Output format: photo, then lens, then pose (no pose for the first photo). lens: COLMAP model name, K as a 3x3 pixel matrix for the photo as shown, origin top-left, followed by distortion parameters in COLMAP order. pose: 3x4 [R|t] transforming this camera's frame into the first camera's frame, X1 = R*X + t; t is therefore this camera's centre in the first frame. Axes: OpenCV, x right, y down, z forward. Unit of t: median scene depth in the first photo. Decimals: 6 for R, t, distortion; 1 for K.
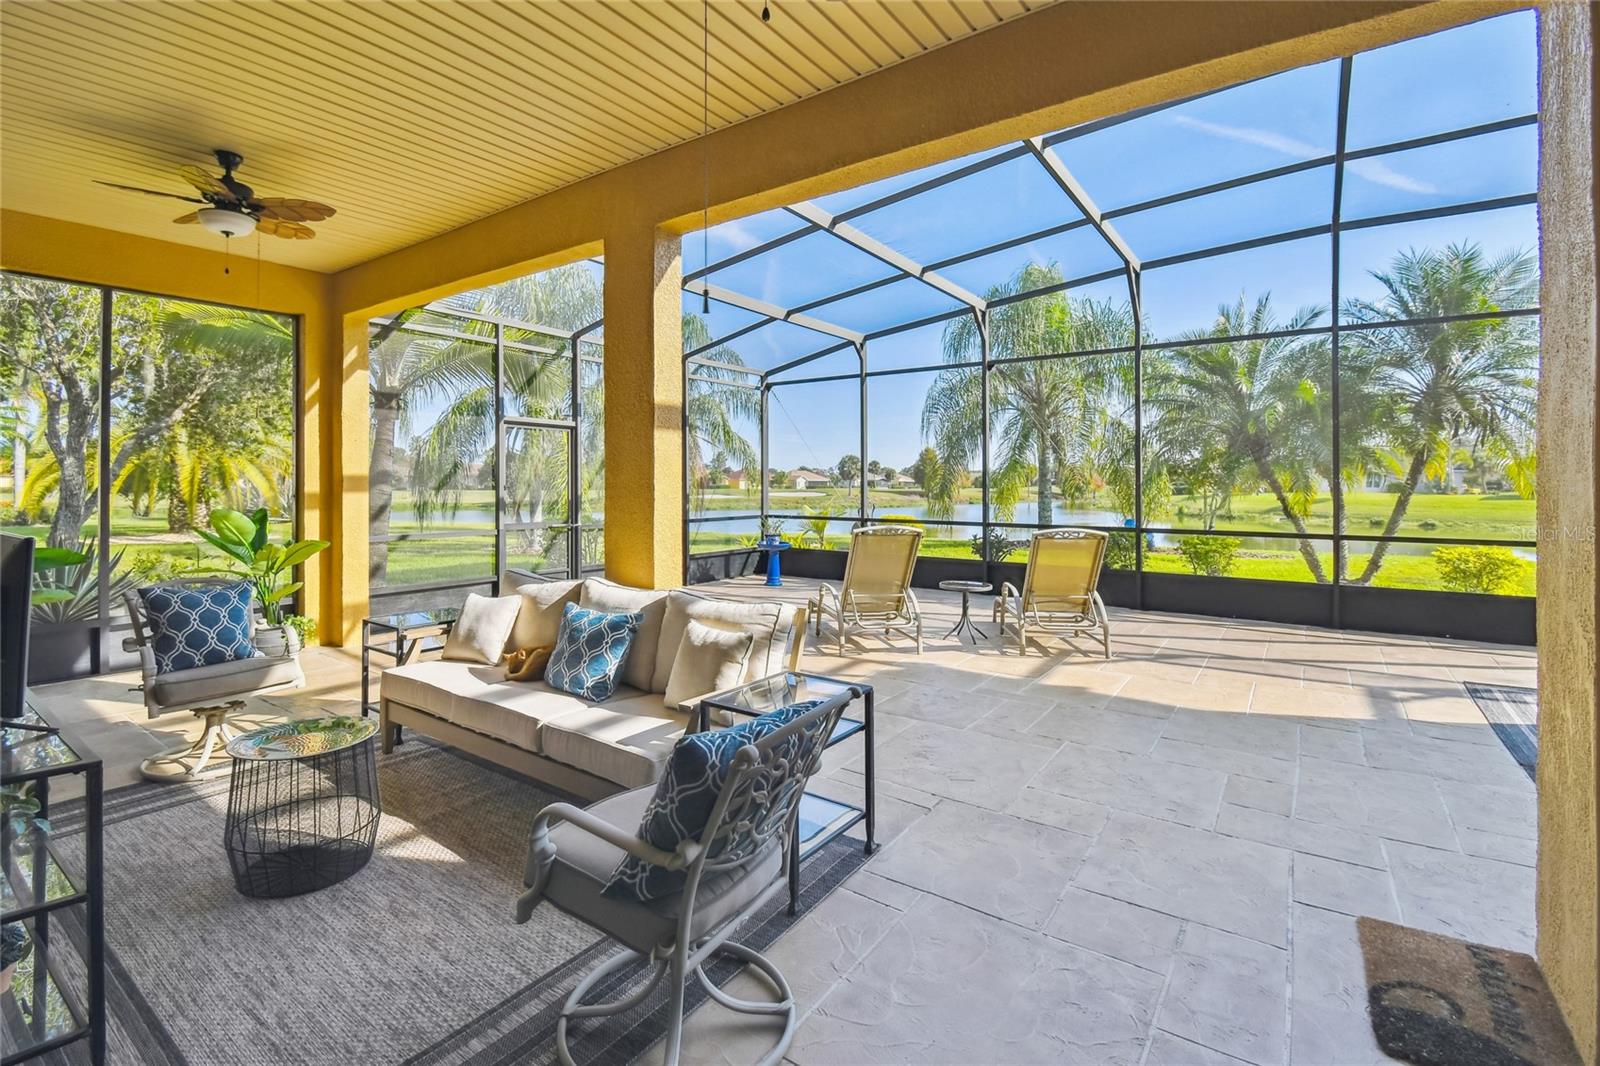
lens RADIAL K [[706.8, 0, 823.0], [0, 706.8, 479.4], [0, 0, 1]] dist [-0.011595, -0.000679]
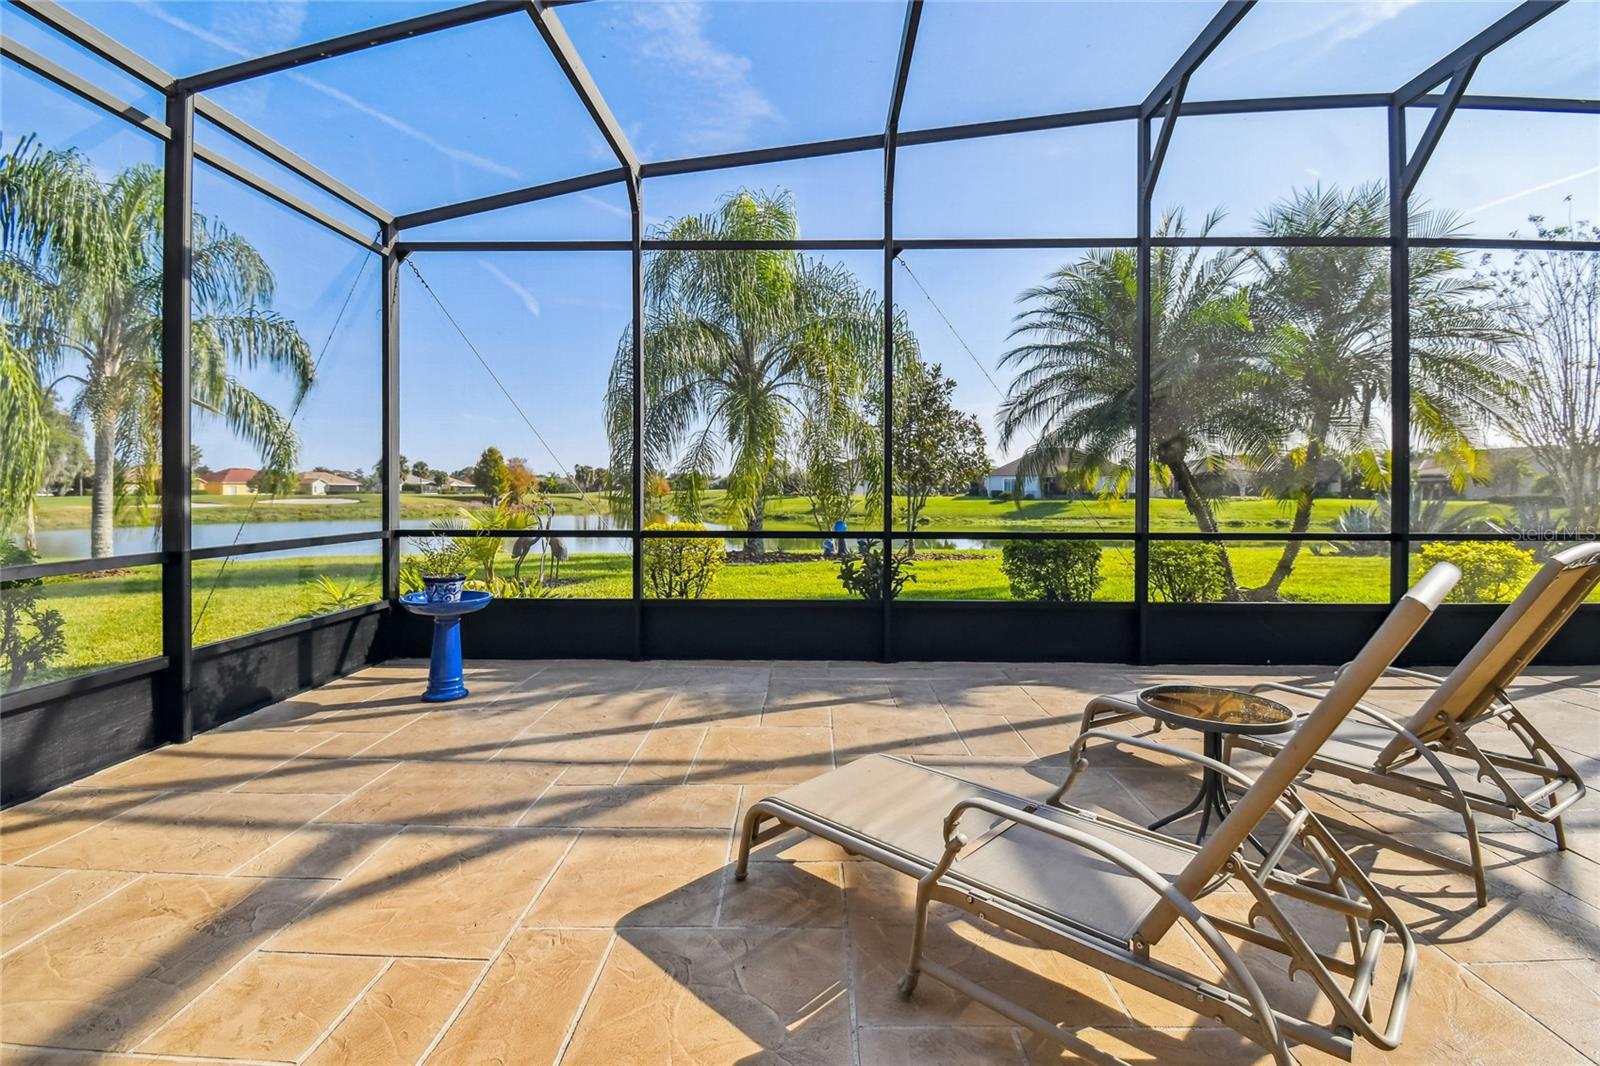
lens RADIAL K [[706.8, 0, 794.7], [0, 706.8, 490.2], [0, 0, 1]] dist [-0.011595, -0.000679]
pose [[0.840999, -0.000783, 0.541036, -0.109216], [-0.003082, 0.999976, 0.006237, 0.020778], [-0.541027, -0.006913, 0.840977, 0.476861]]
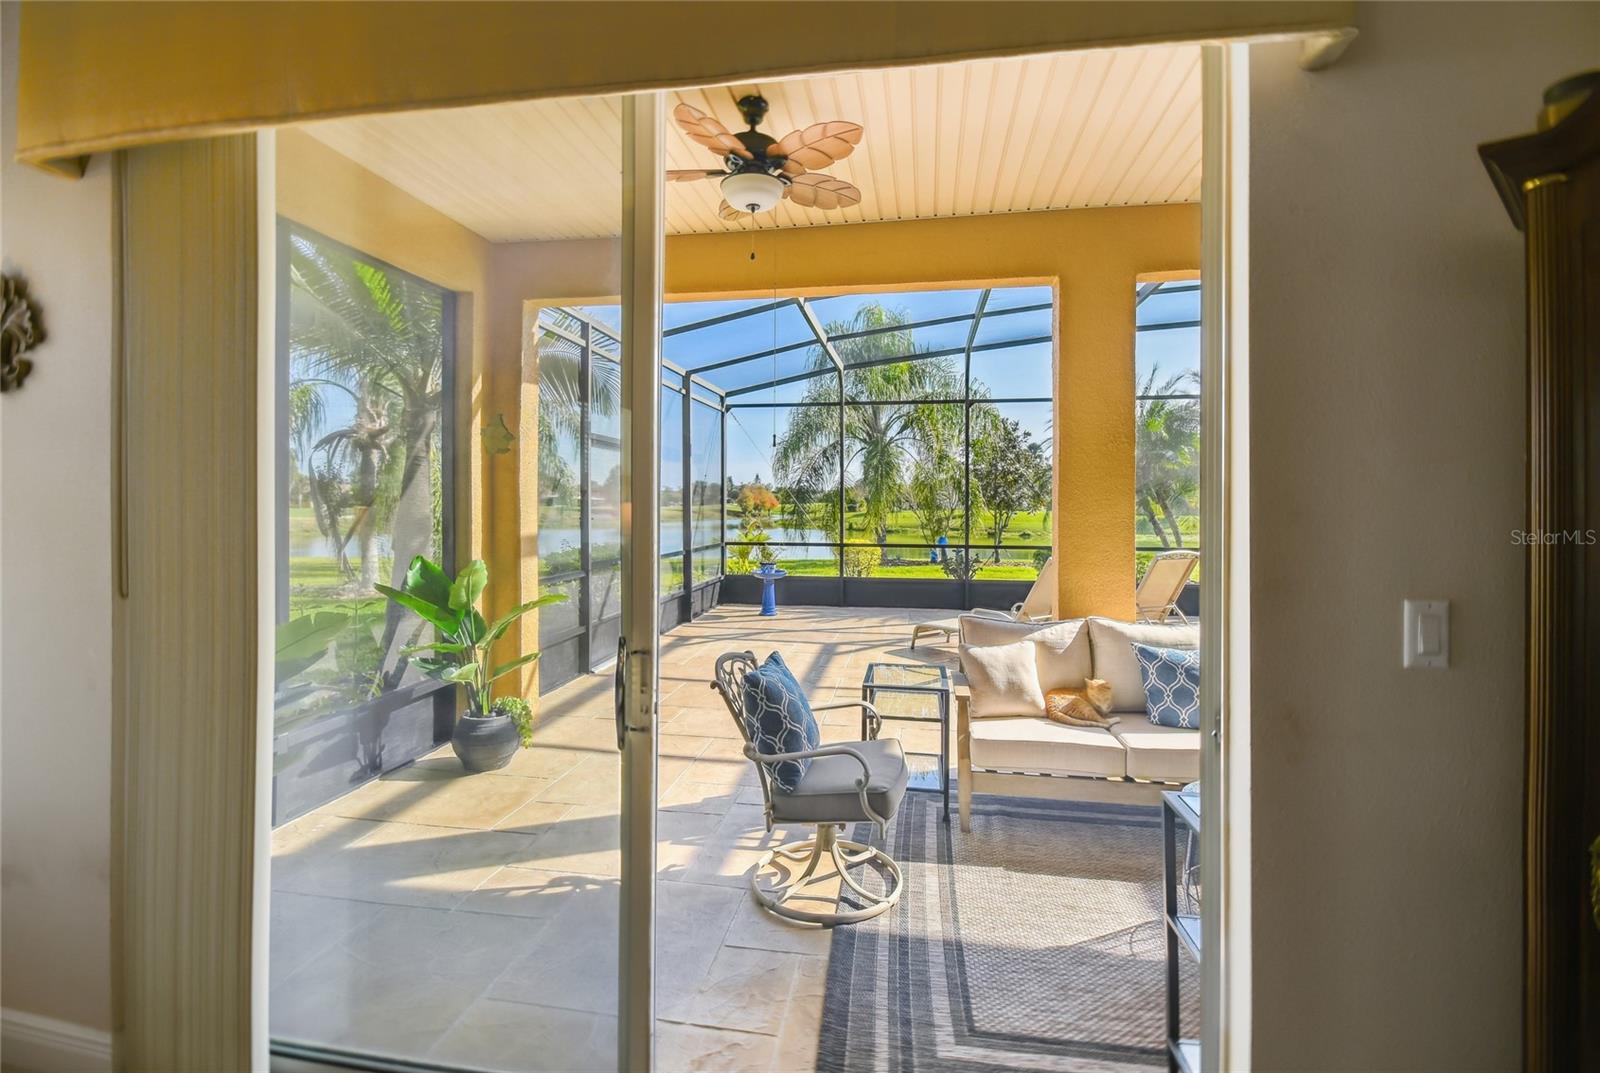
lens RADIAL K [[705.5, 0, 795.7], [0, 705.5, 495.0], [0, 0, 1]] dist [-0.000518, -0.000018]
pose [[0.908905, 0.004239, 0.416981, -0.392221], [-0.003095, 0.999989, -0.003419, -0.010377], [-0.416991, 0.001817, 0.908909, 0.093144]]
